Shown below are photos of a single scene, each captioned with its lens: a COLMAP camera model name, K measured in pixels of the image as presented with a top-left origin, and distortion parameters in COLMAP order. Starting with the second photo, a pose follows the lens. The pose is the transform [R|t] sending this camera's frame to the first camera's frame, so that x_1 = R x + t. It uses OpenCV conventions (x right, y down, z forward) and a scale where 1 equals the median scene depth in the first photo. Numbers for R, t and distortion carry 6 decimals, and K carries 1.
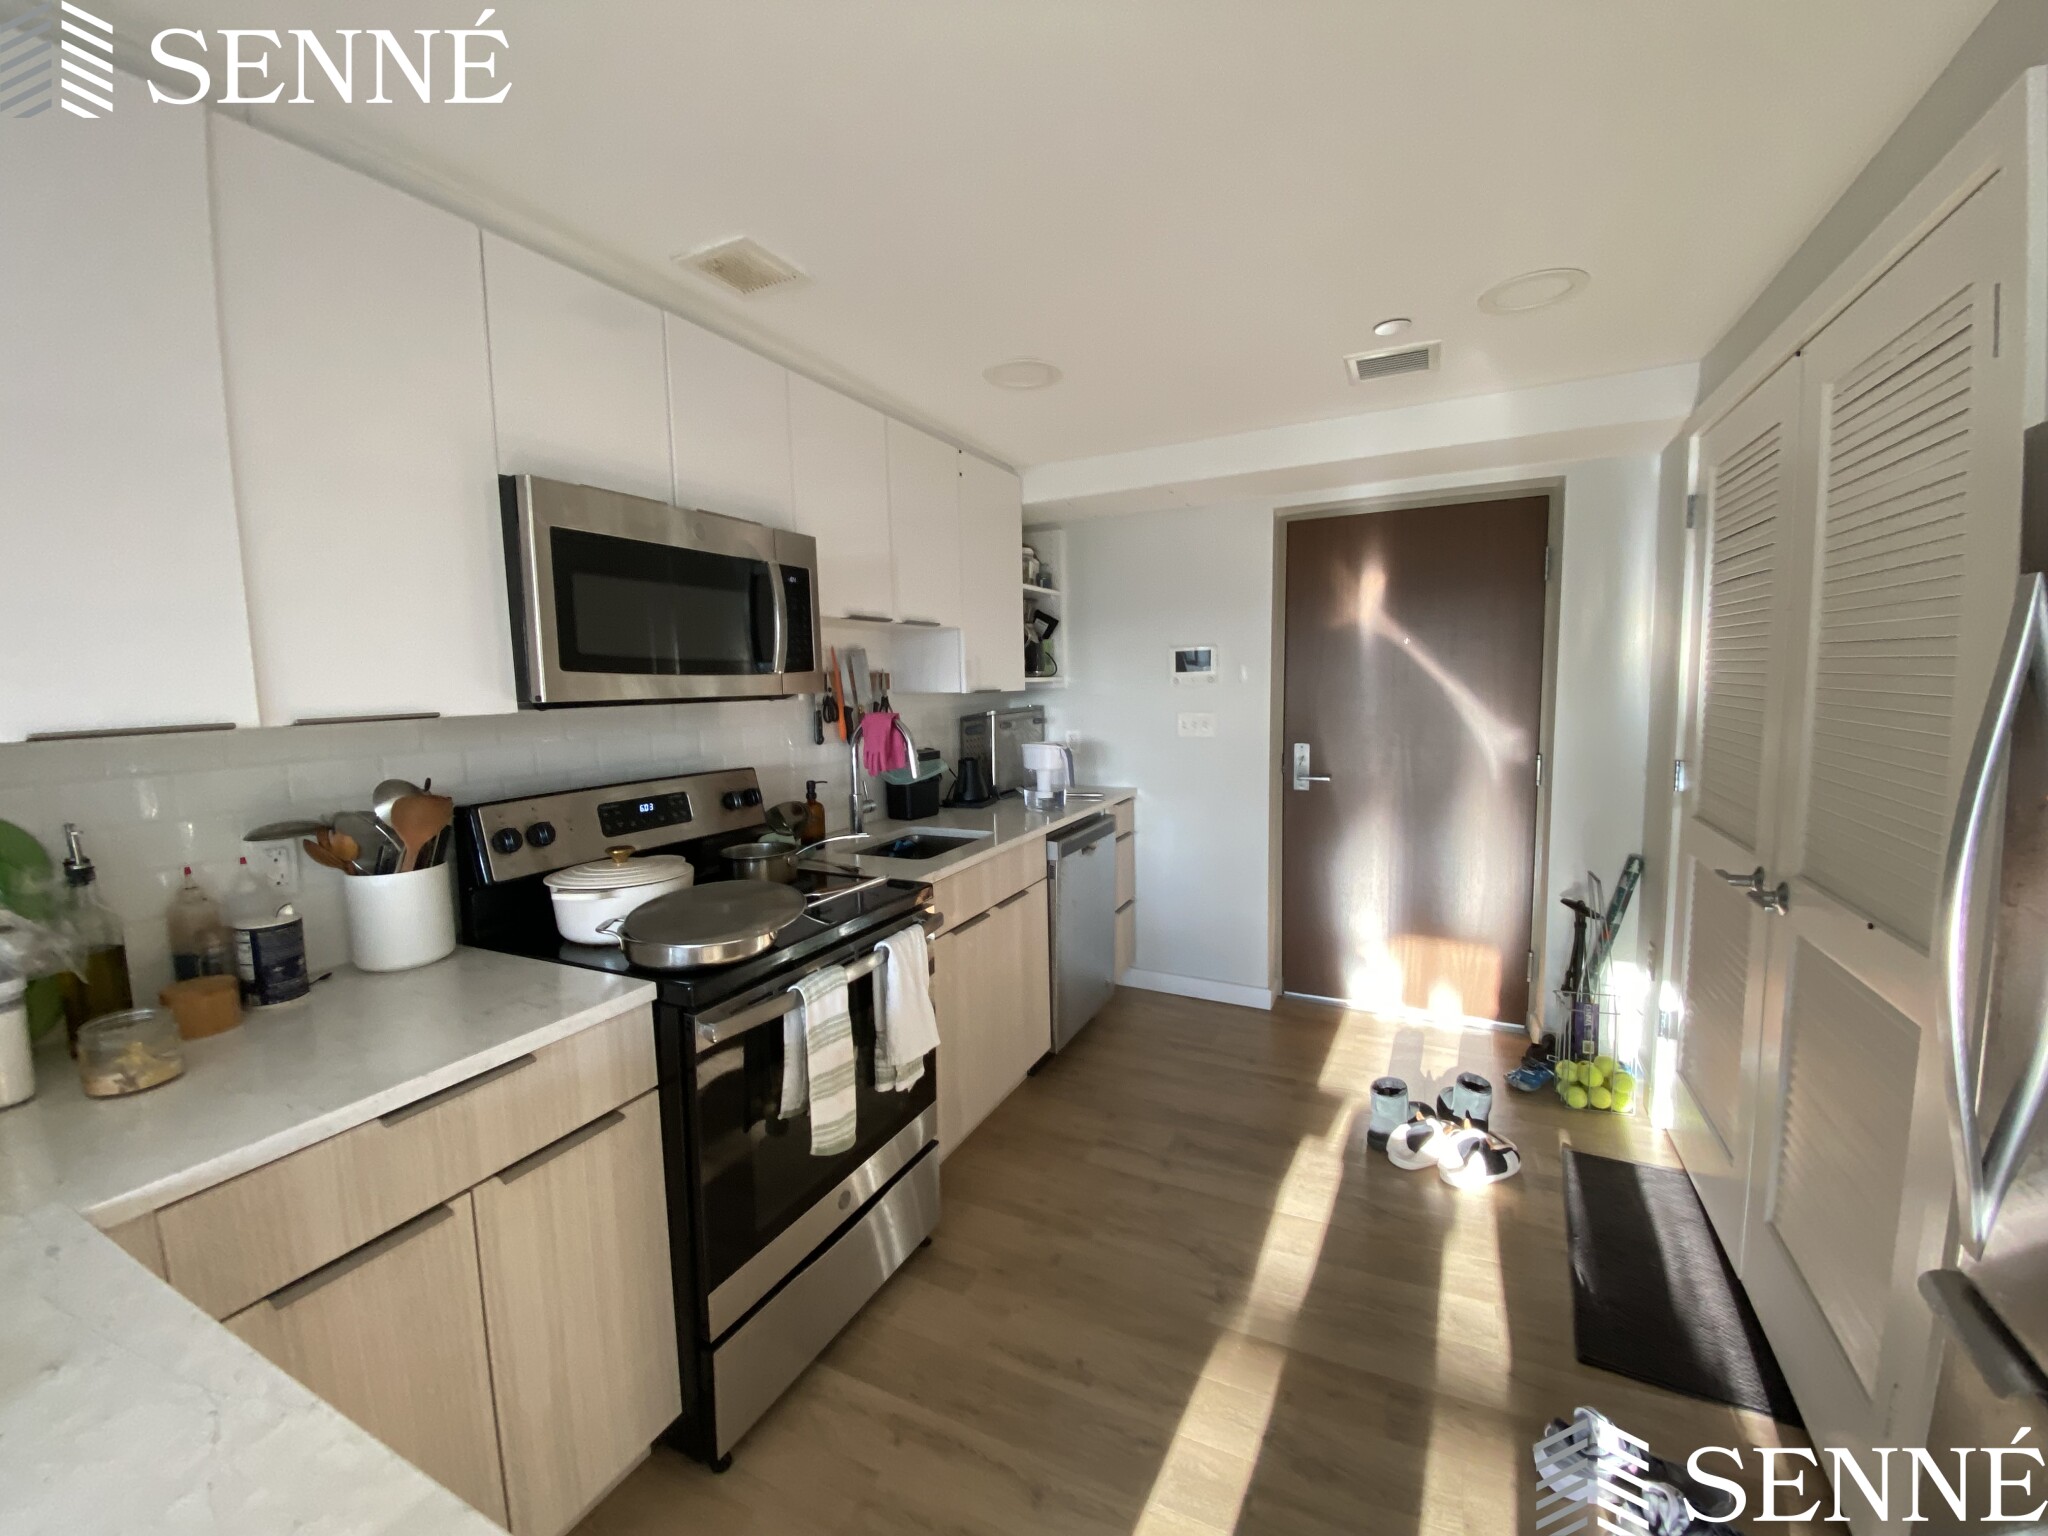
lens RADIAL K [[828.8, 0, 1024.0], [0, 828.8, 768.0], [0, 0, 1]] dist [0.048195, -0.029743]
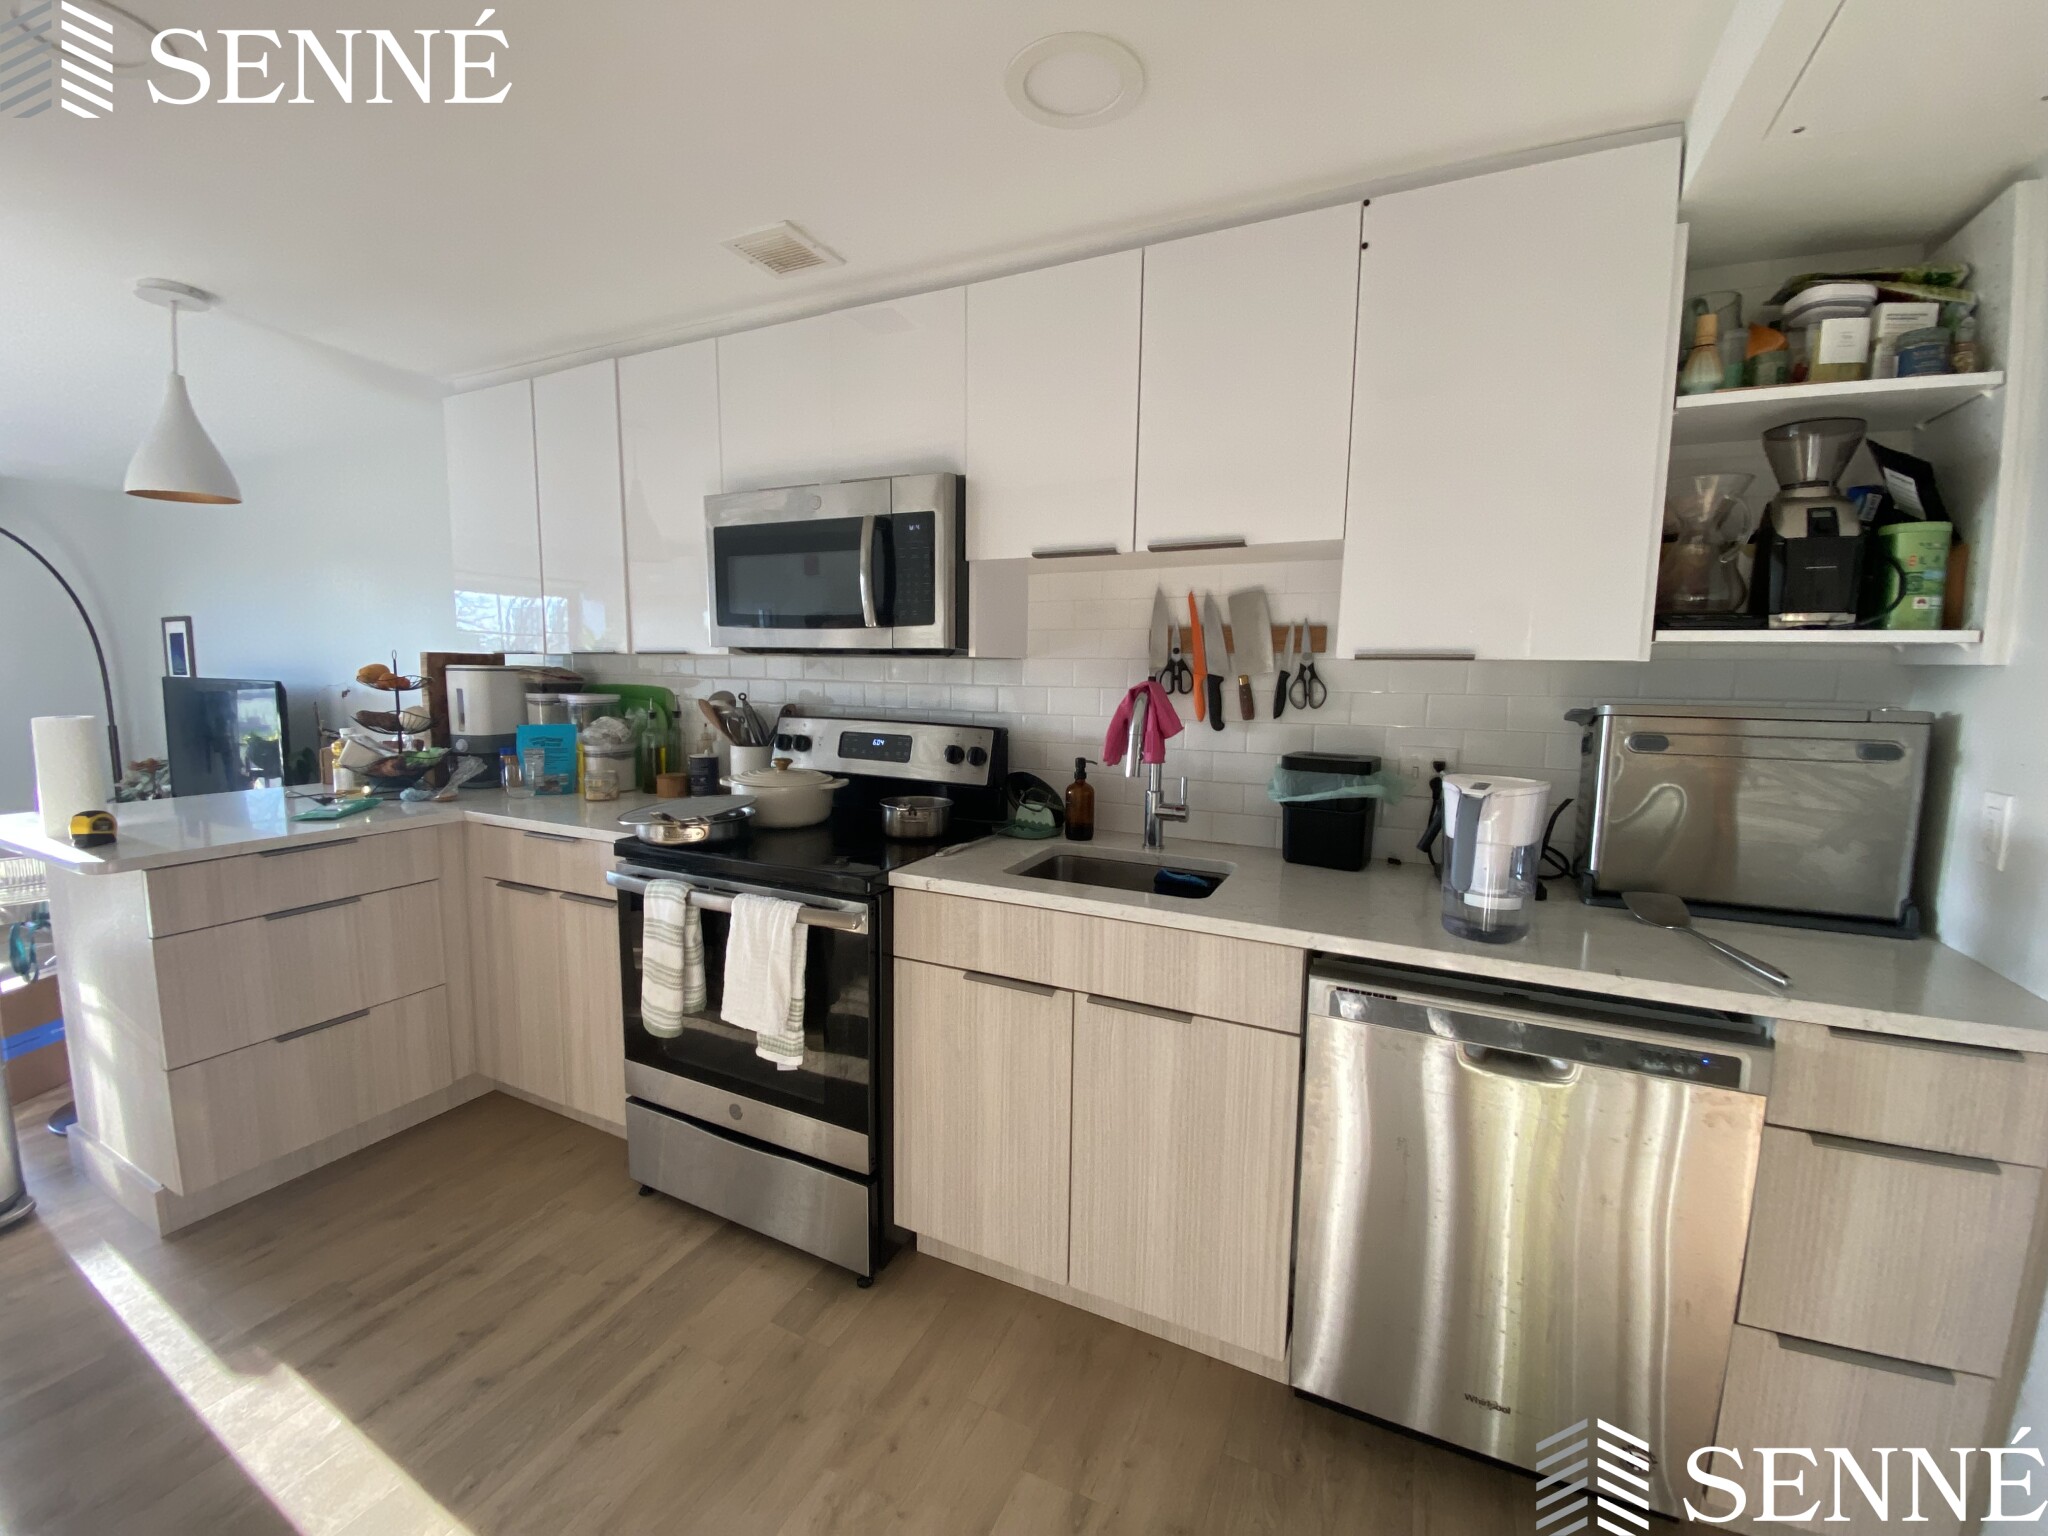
lens RADIAL K [[847.5, 0, 979.2], [0, 847.5, 759.0], [0, 0, 1]] dist [0.043770, -0.000253]
pose [[-0.014290, 0.141382, -0.989852, 0.720715], [-0.113841, 0.983286, 0.142088, -0.113095], [0.993396, 0.114717, 0.002044, 1.104095]]
